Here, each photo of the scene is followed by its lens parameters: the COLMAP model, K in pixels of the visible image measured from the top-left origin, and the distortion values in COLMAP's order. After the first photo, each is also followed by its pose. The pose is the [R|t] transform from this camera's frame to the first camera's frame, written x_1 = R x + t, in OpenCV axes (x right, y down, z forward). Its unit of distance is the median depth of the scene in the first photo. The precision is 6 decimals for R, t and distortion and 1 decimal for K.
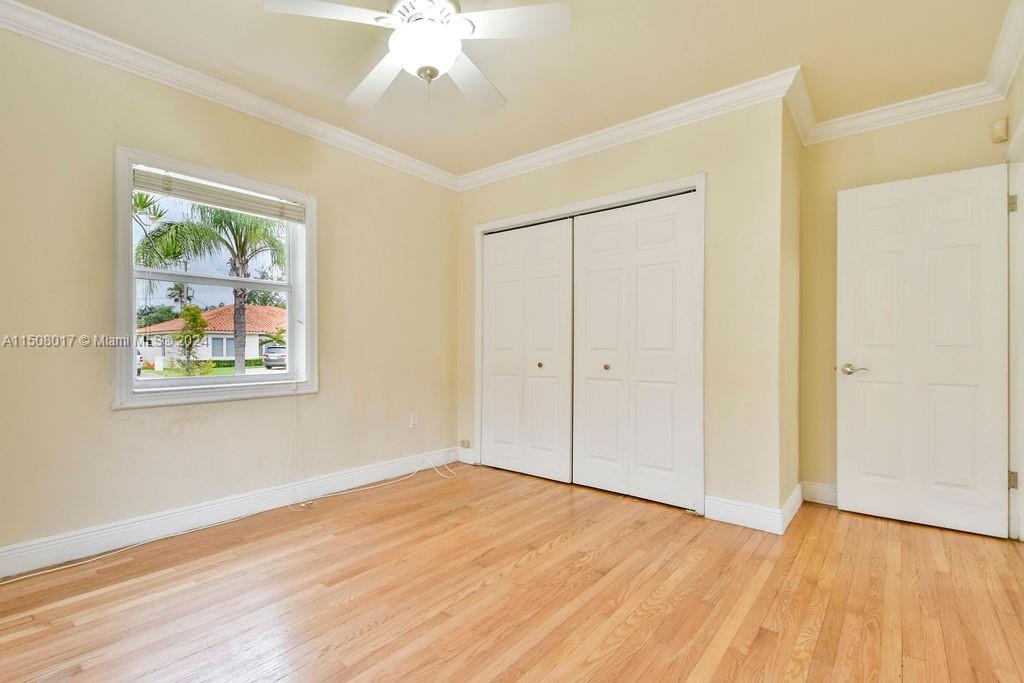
lens RADIAL K [[485.2, 0, 512.0], [0, 485.2, 341.5], [0, 0, 1]] dist [0.021593, -0.001048]
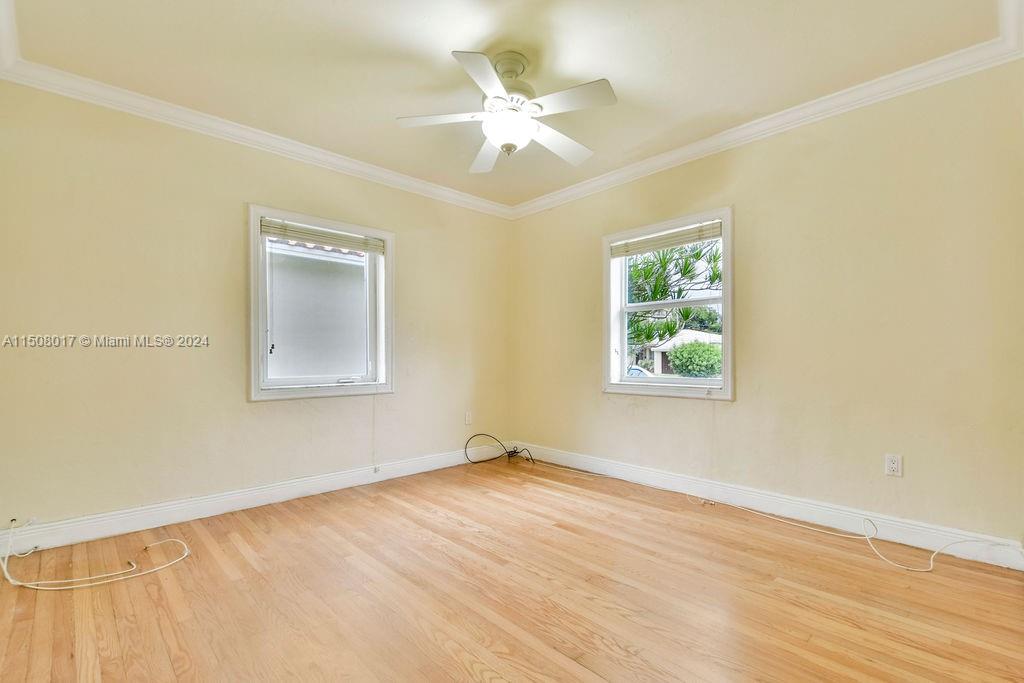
lens RADIAL K [[461.7, 0, 510.4], [0, 461.7, 357.4], [0, 0, 1]] dist [0.018369, -0.000421]
pose [[-0.142572, 0.002066, -0.989782, 0.836664], [0.011949, 0.999929, 0.000366, 0.013153], [0.989712, -0.011775, -0.142586, 0.934685]]
